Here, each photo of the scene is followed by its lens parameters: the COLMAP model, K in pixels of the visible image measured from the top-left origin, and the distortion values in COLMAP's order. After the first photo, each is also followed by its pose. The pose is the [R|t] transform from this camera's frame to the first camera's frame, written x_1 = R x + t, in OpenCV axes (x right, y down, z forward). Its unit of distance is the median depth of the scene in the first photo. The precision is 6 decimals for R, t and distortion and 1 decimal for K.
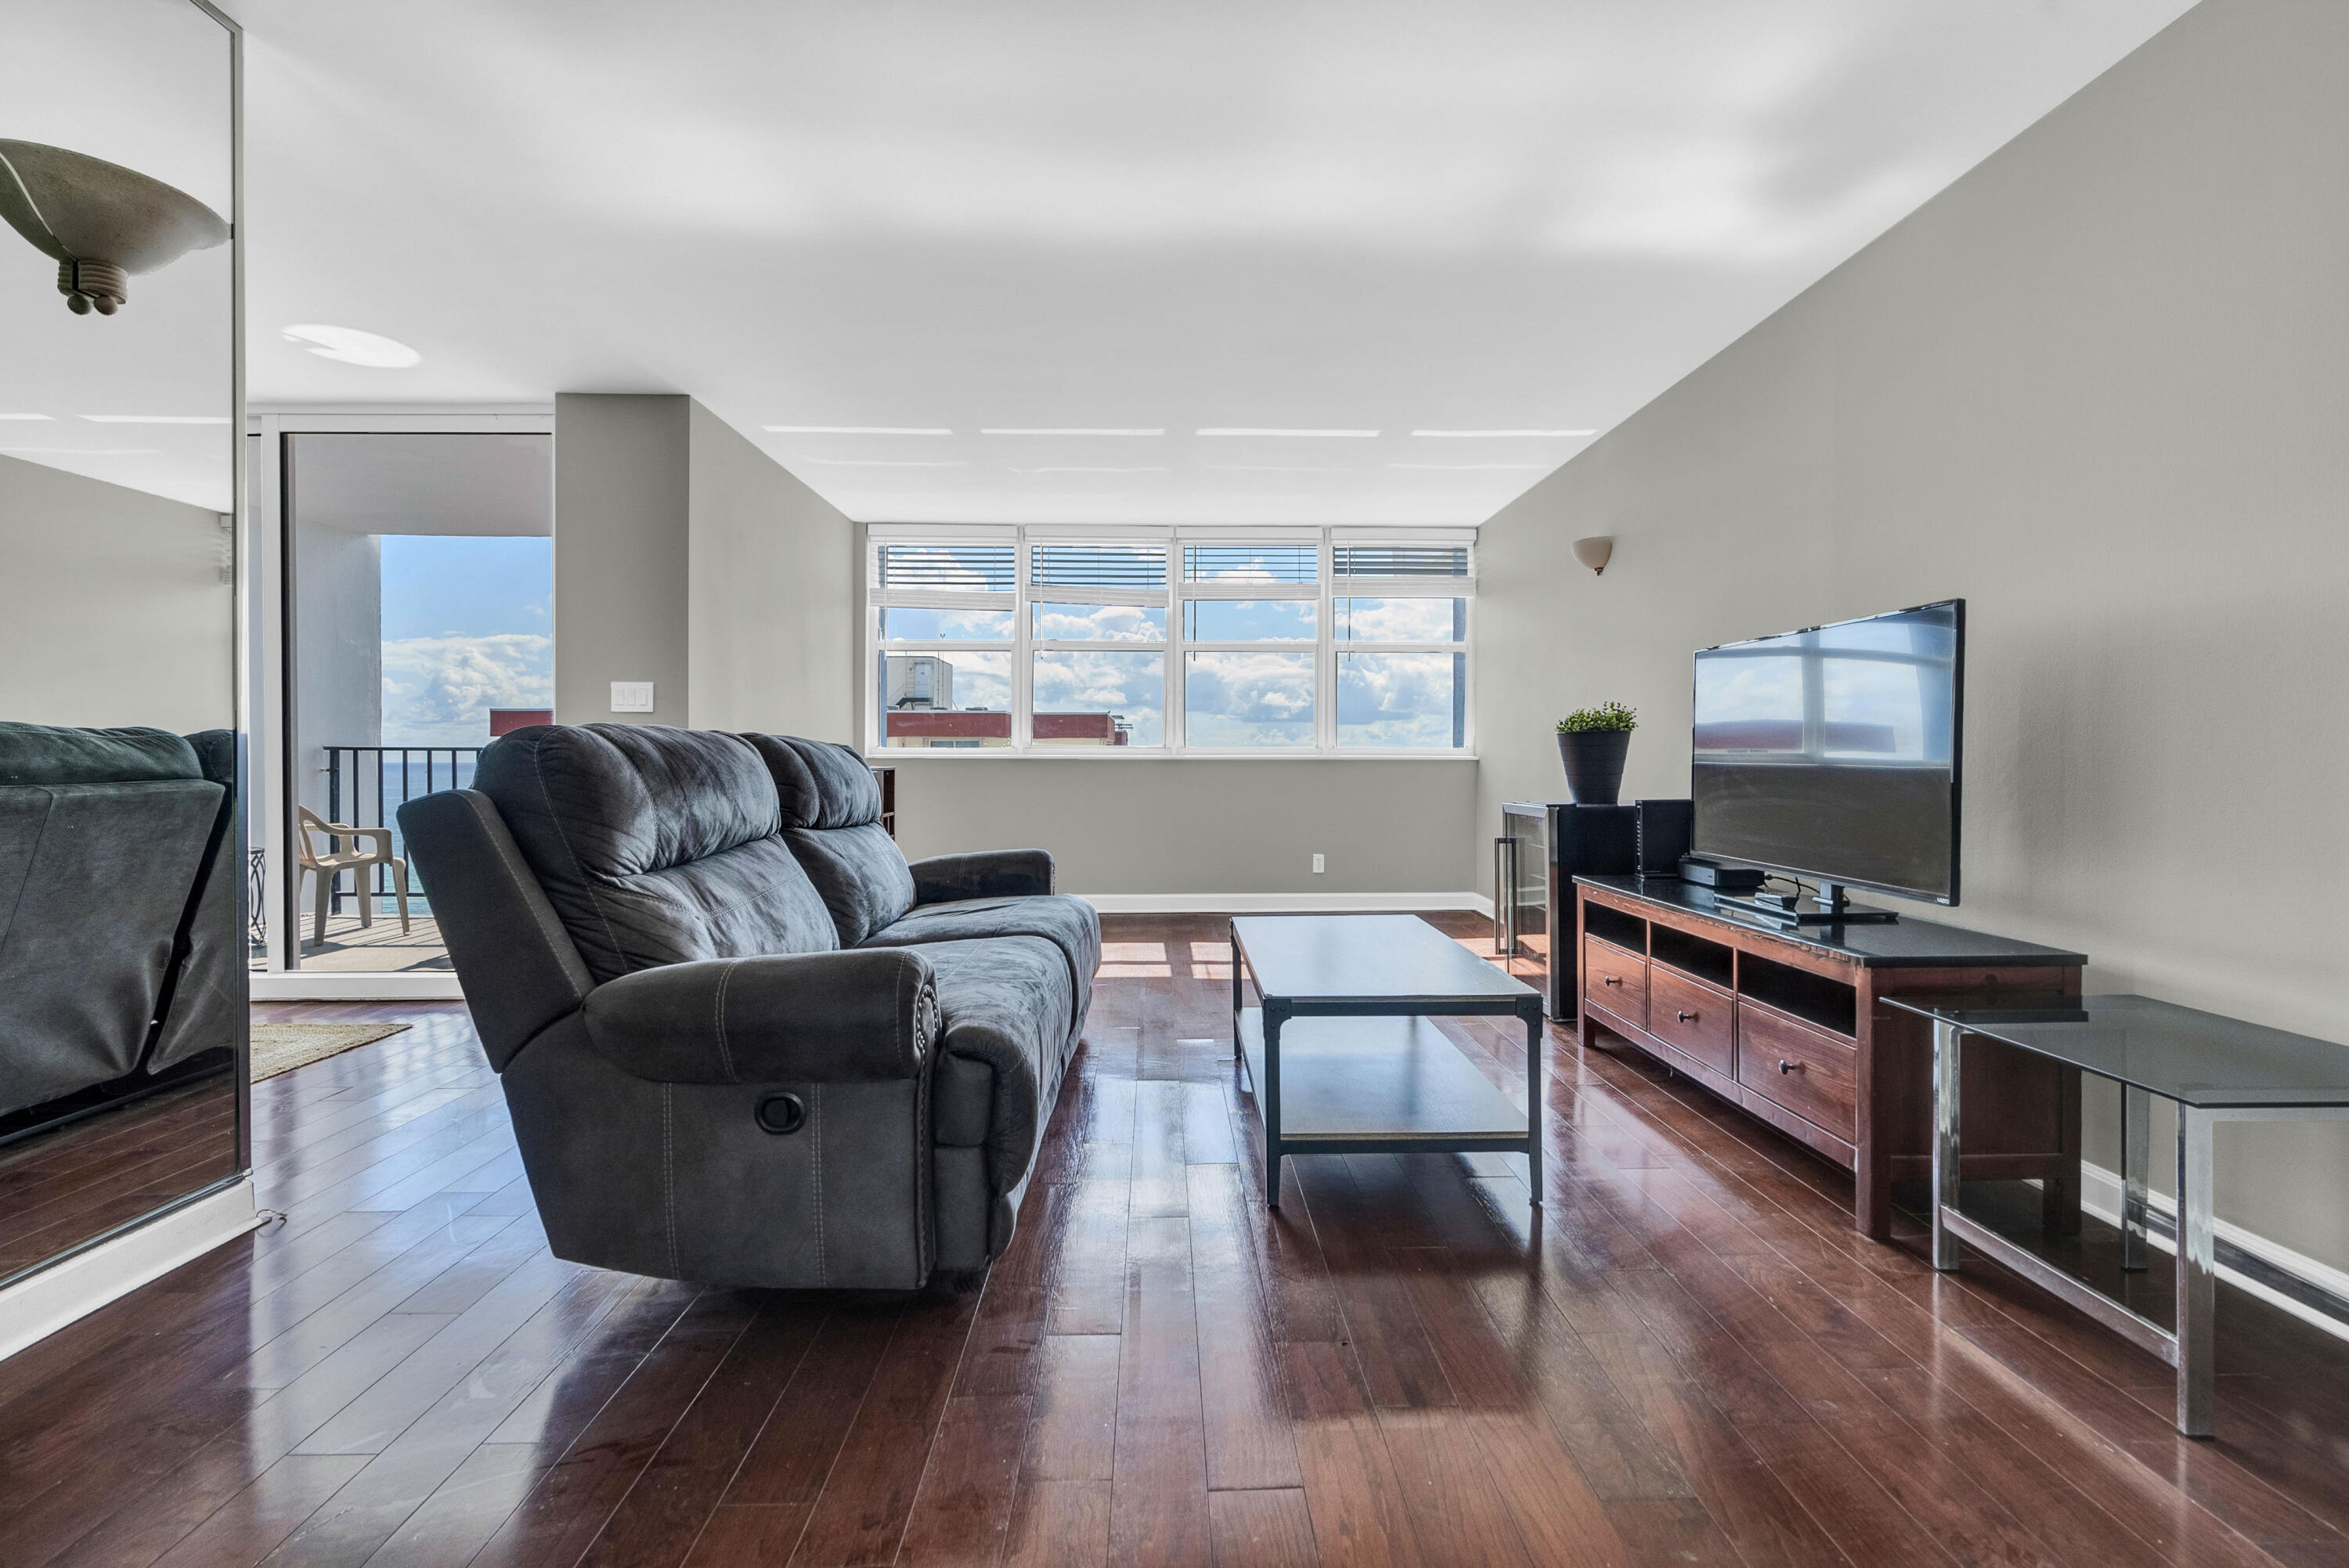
lens RADIAL K [[1075.3, 0, 1175.7], [0, 1075.3, 765.4], [0, 0, 1]] dist [-0.011573, 0.004326]
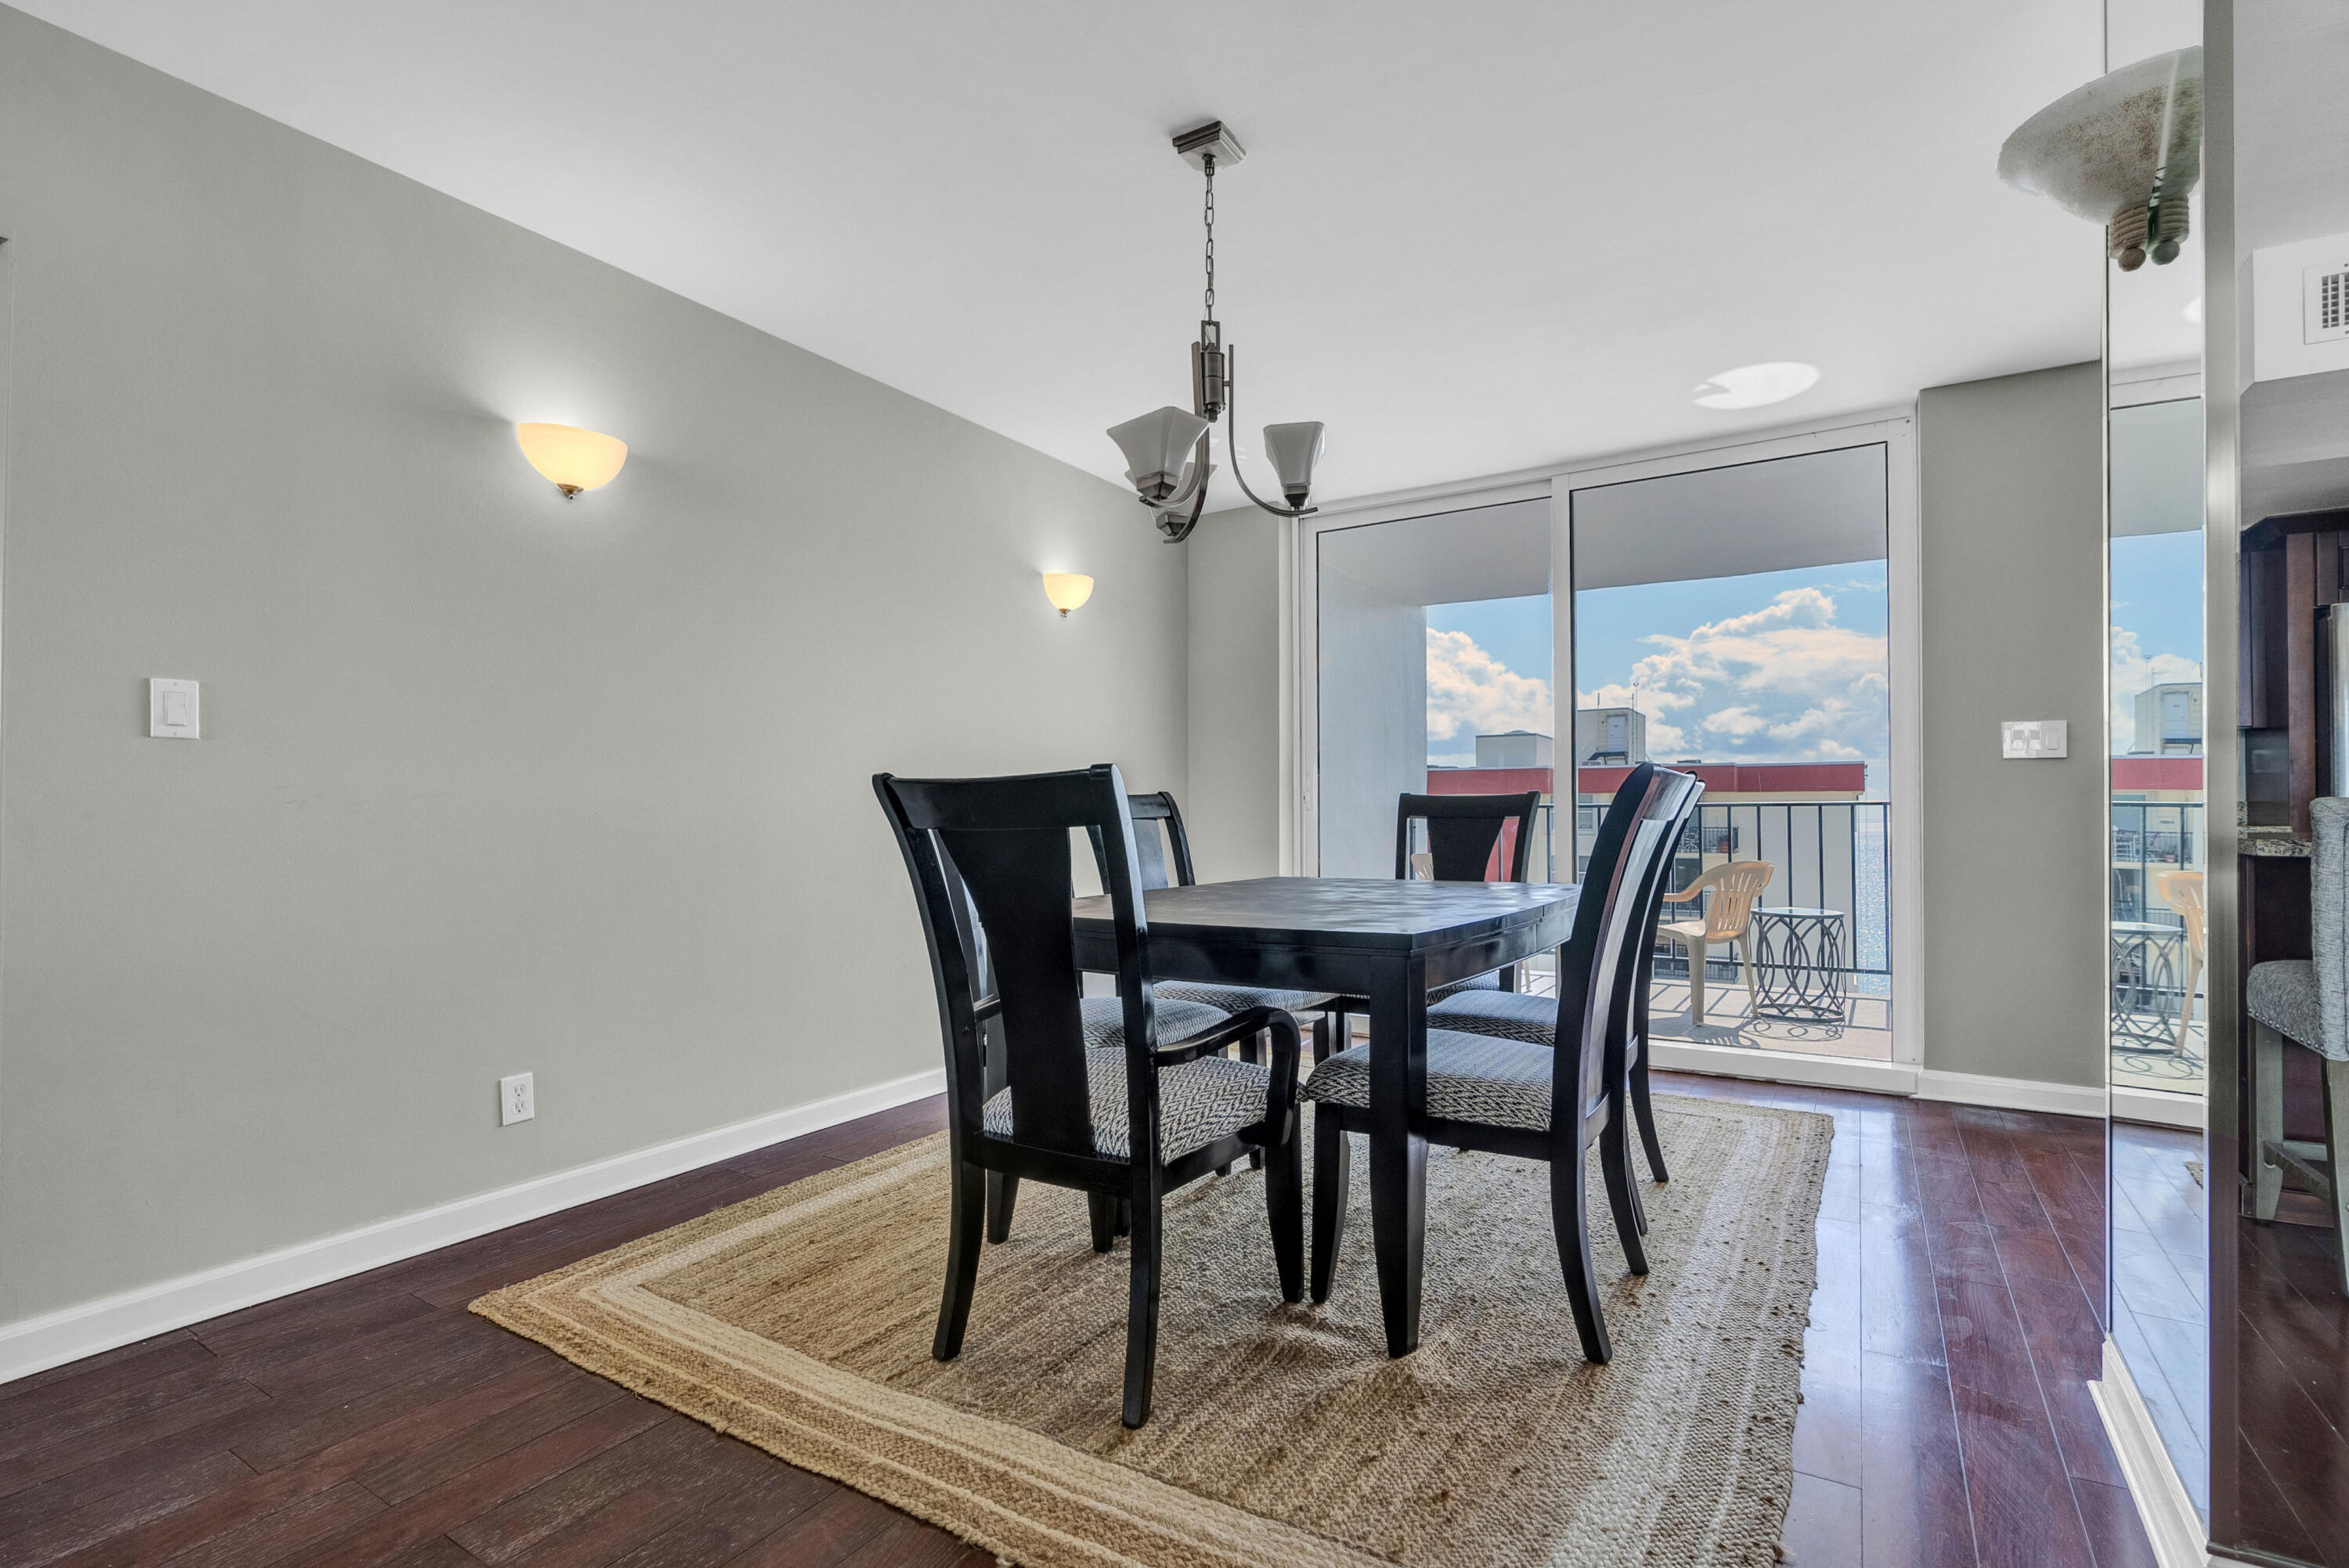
lens RADIAL K [[1075.3, 0, 1183.0], [0, 1075.3, 805.8], [0, 0, 1]] dist [-0.011573, 0.004326]
pose [[0.832102, -0.009435, -0.554542, -0.712642], [0.000515, 0.999868, -0.016240, -0.000931], [0.554622, 0.013228, 0.831997, -0.044224]]
